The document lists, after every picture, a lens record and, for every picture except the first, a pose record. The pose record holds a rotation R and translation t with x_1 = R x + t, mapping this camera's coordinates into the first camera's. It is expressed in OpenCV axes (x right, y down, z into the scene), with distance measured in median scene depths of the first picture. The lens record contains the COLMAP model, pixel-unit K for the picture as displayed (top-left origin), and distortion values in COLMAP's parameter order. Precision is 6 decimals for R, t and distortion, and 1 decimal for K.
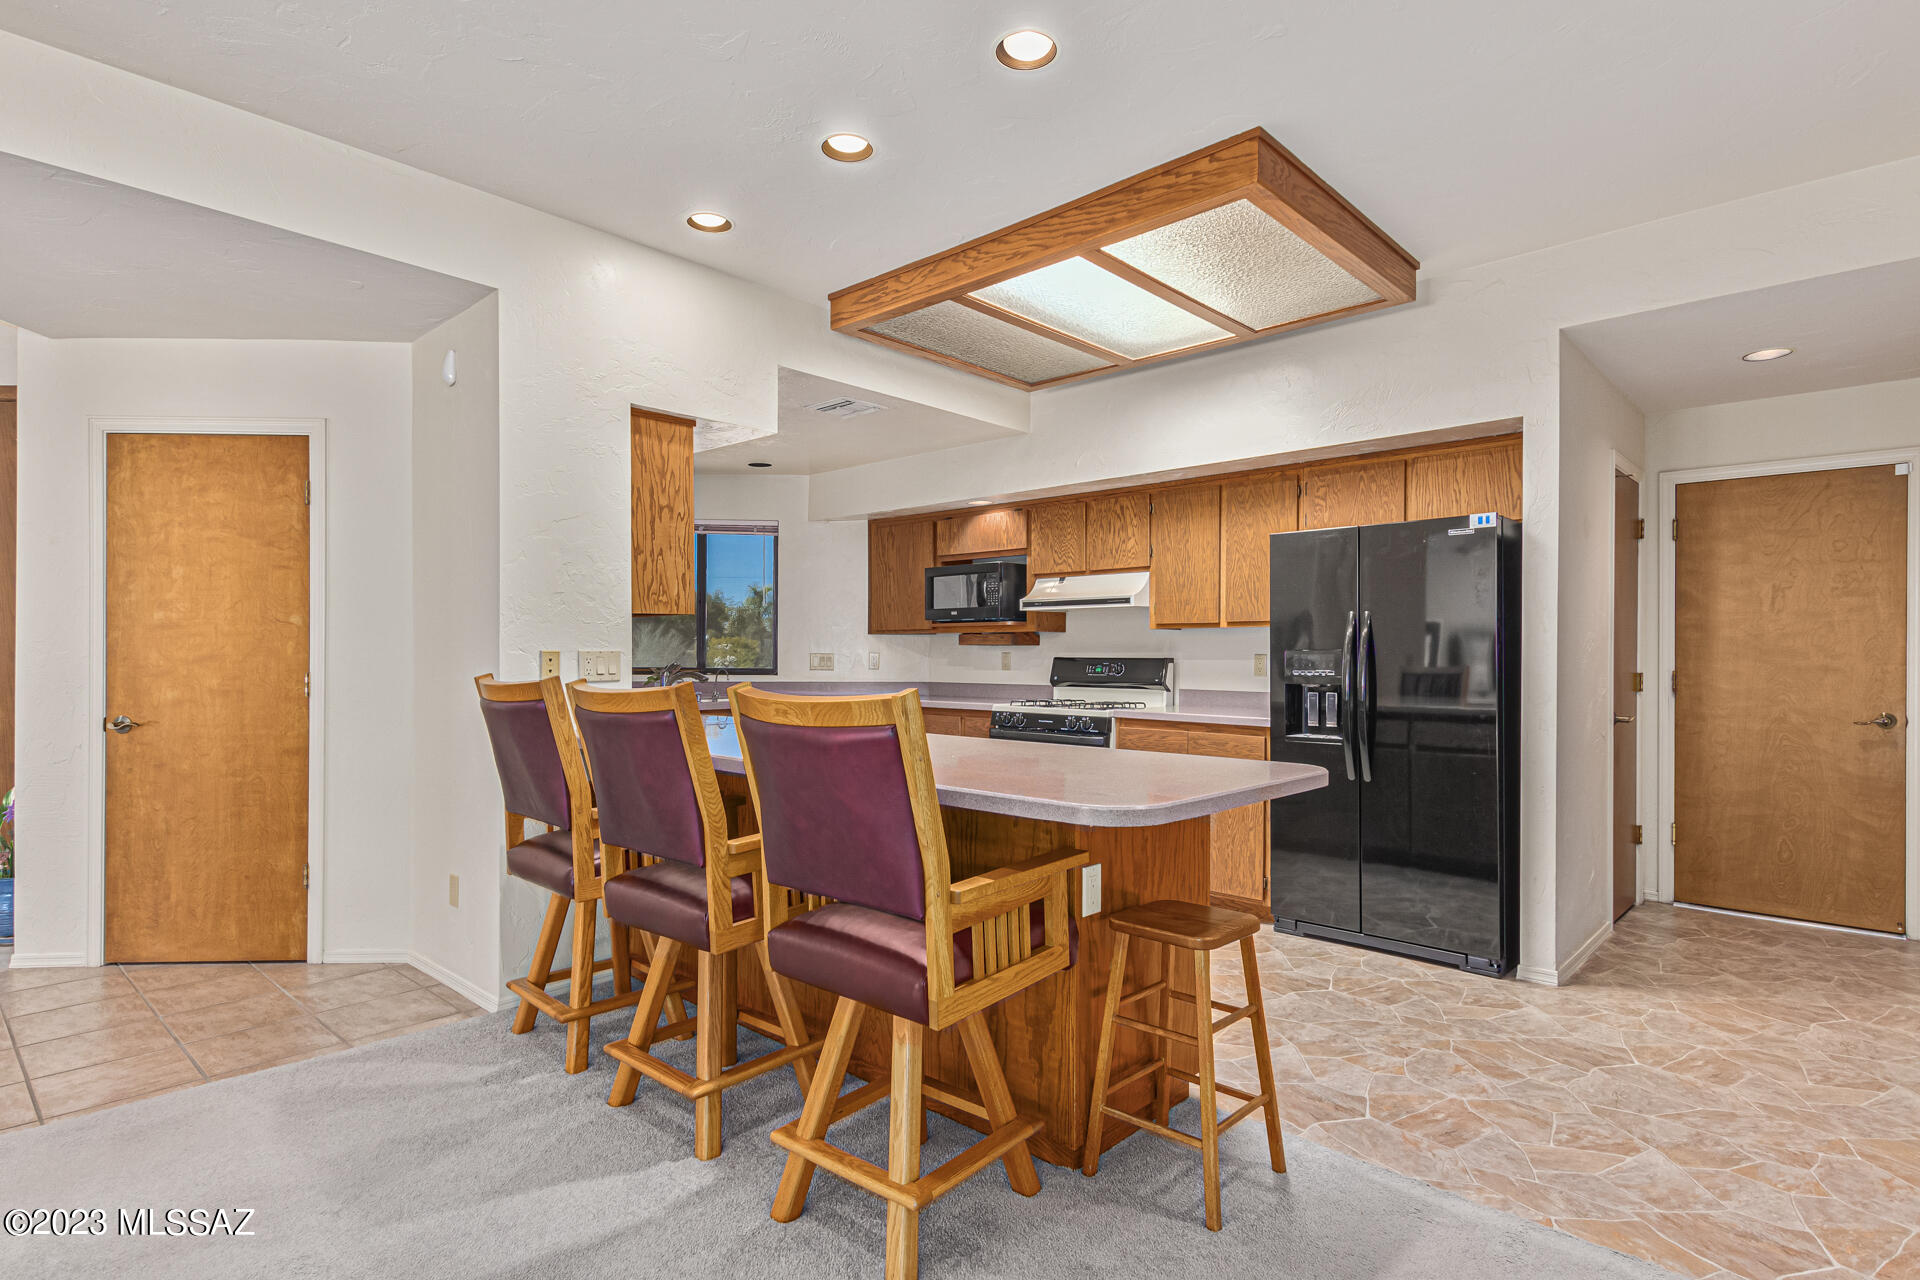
lens RADIAL K [[985.9, 0, 954.9], [0, 985.9, 651.1], [0, 0, 1]] dist [0.004040, 0.000377]
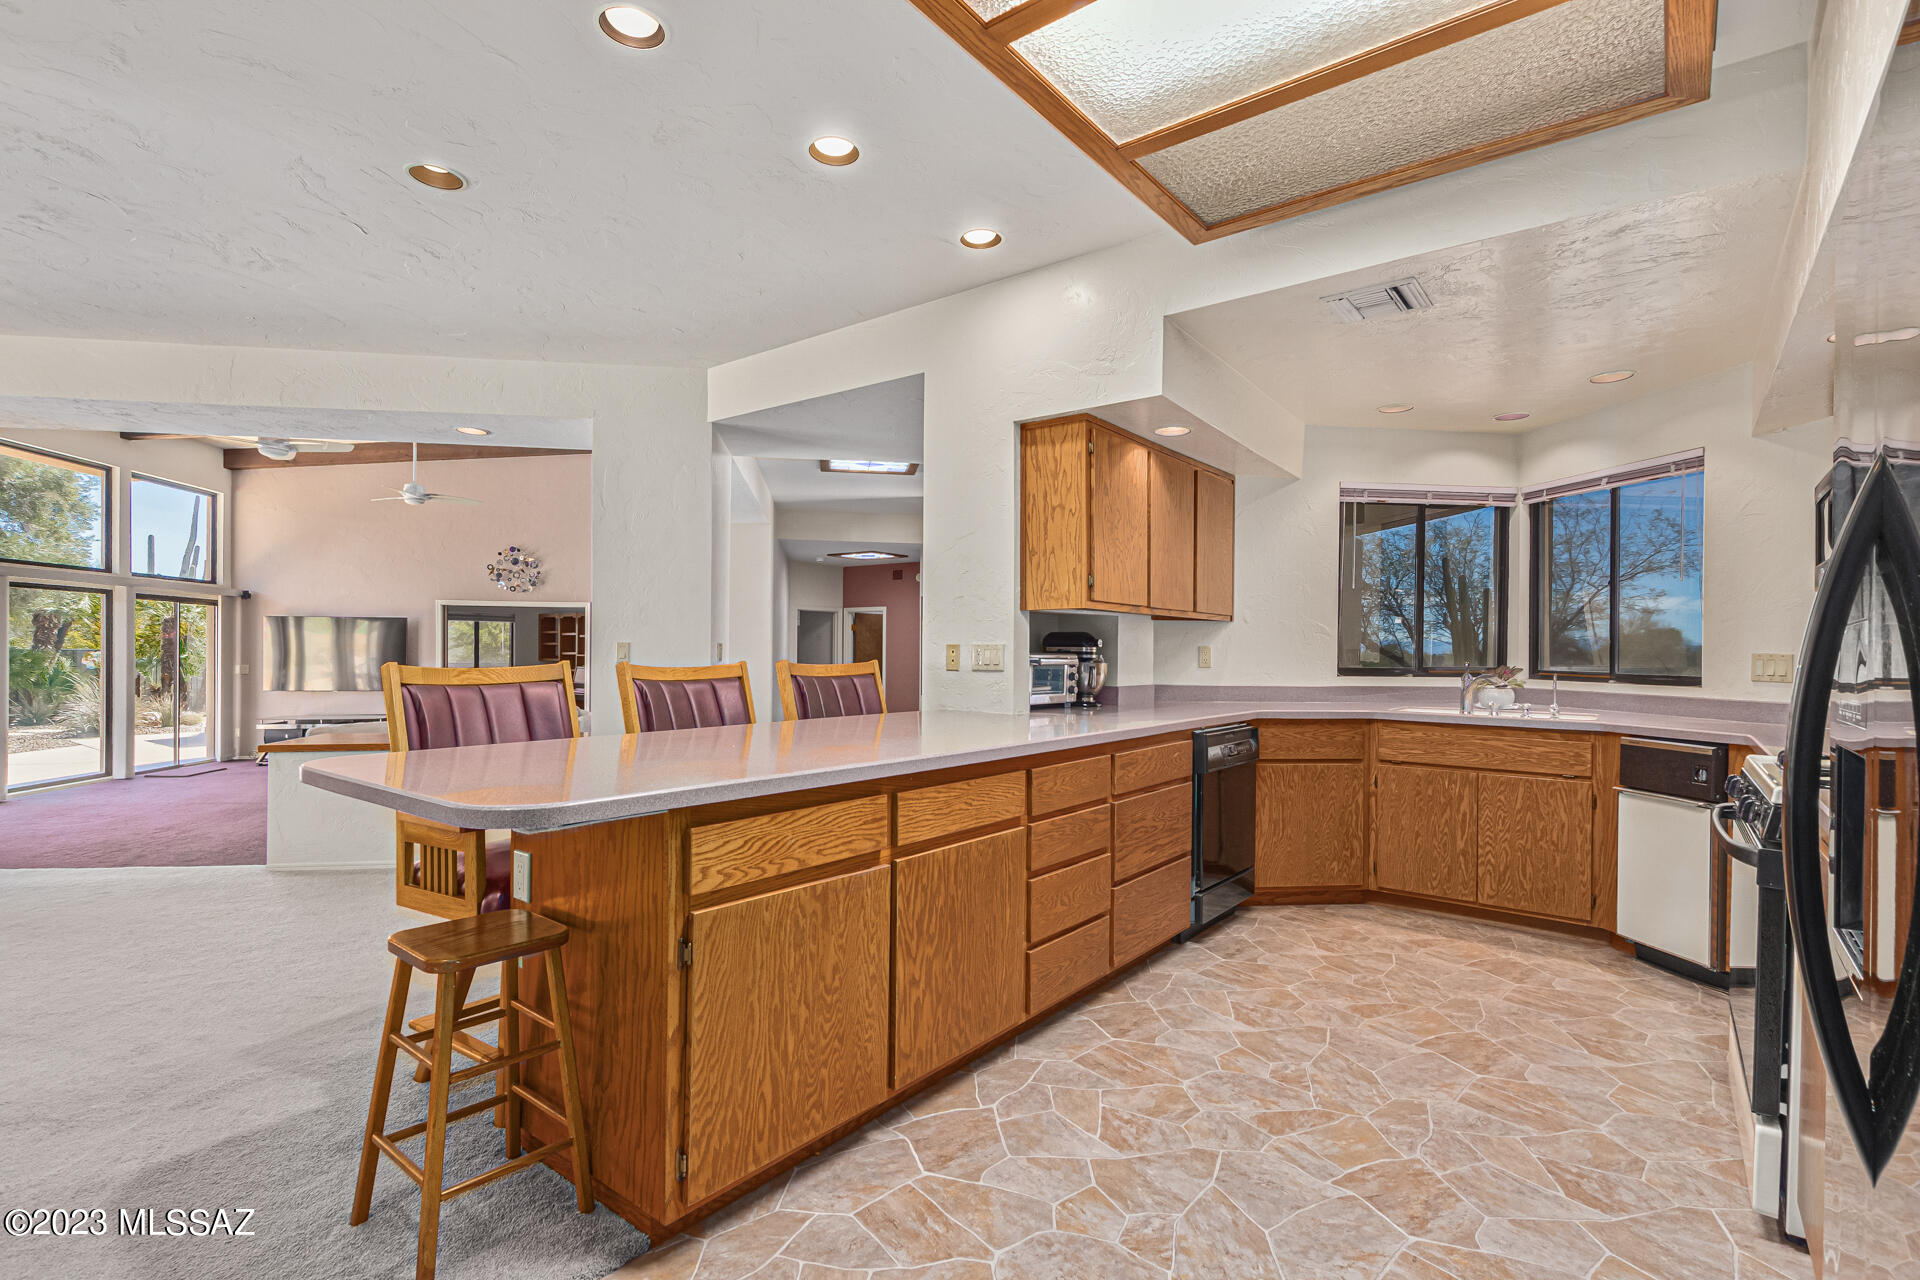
lens RADIAL K [[891.6, 0, 951.2], [0, 891.6, 651.1], [0, 0, 1]] dist [0.002314, -0.001977]
pose [[0.077512, -0.000529, -0.996991, 0.476256], [-0.006936, 0.999975, -0.001070, 0.006483], [0.996967, 0.006998, 0.077507, 0.607177]]
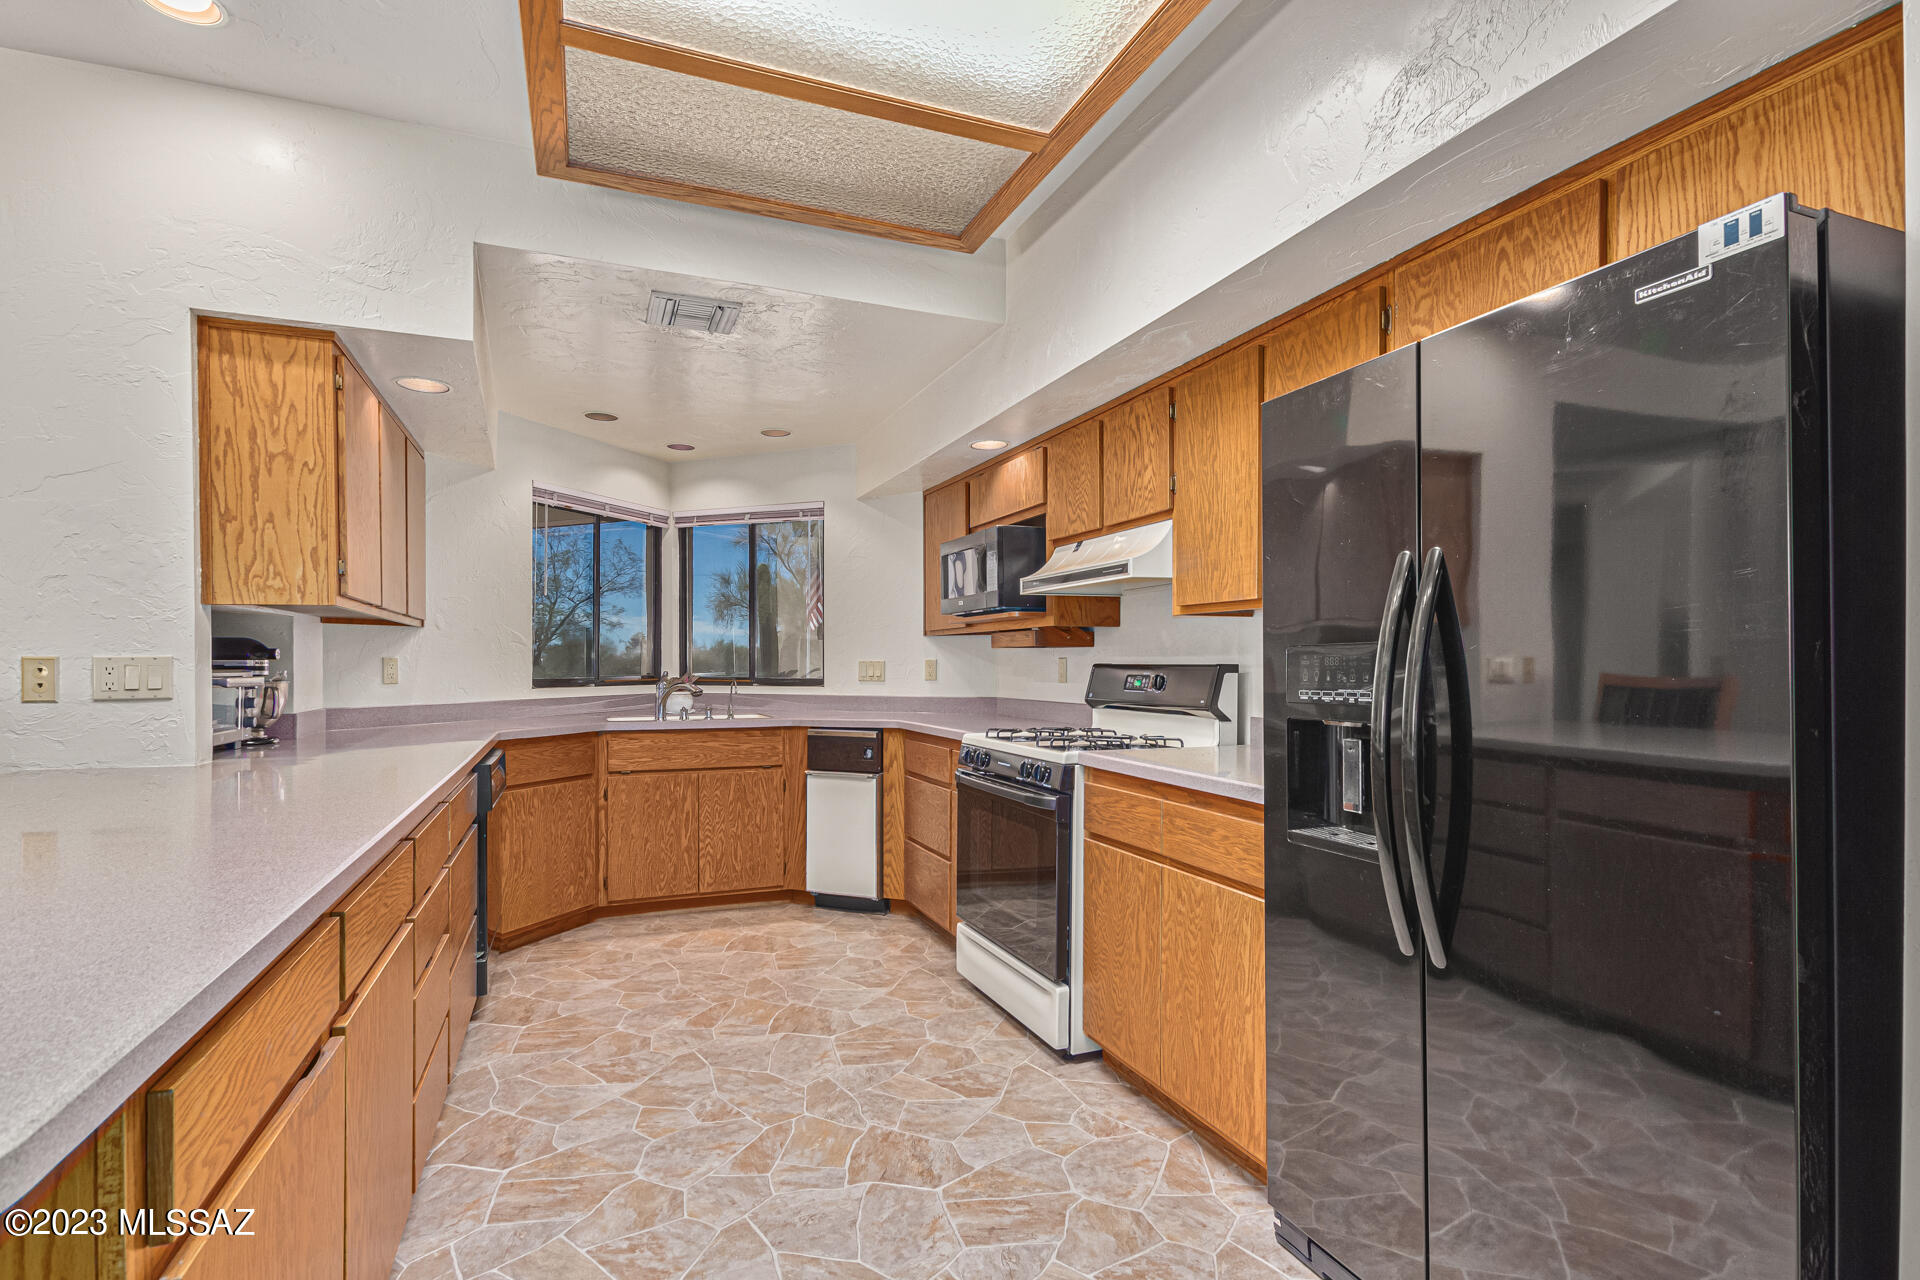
lens RADIAL K [[891.6, 0, 971.7], [0, 891.6, 659.7], [0, 0, 1]] dist [0.002314, -0.001977]
pose [[0.901175, -0.005456, -0.433420, 0.325993], [0.005157, 0.999985, -0.001865, 0.004556], [0.433424, -0.000555, 0.901190, 0.472962]]
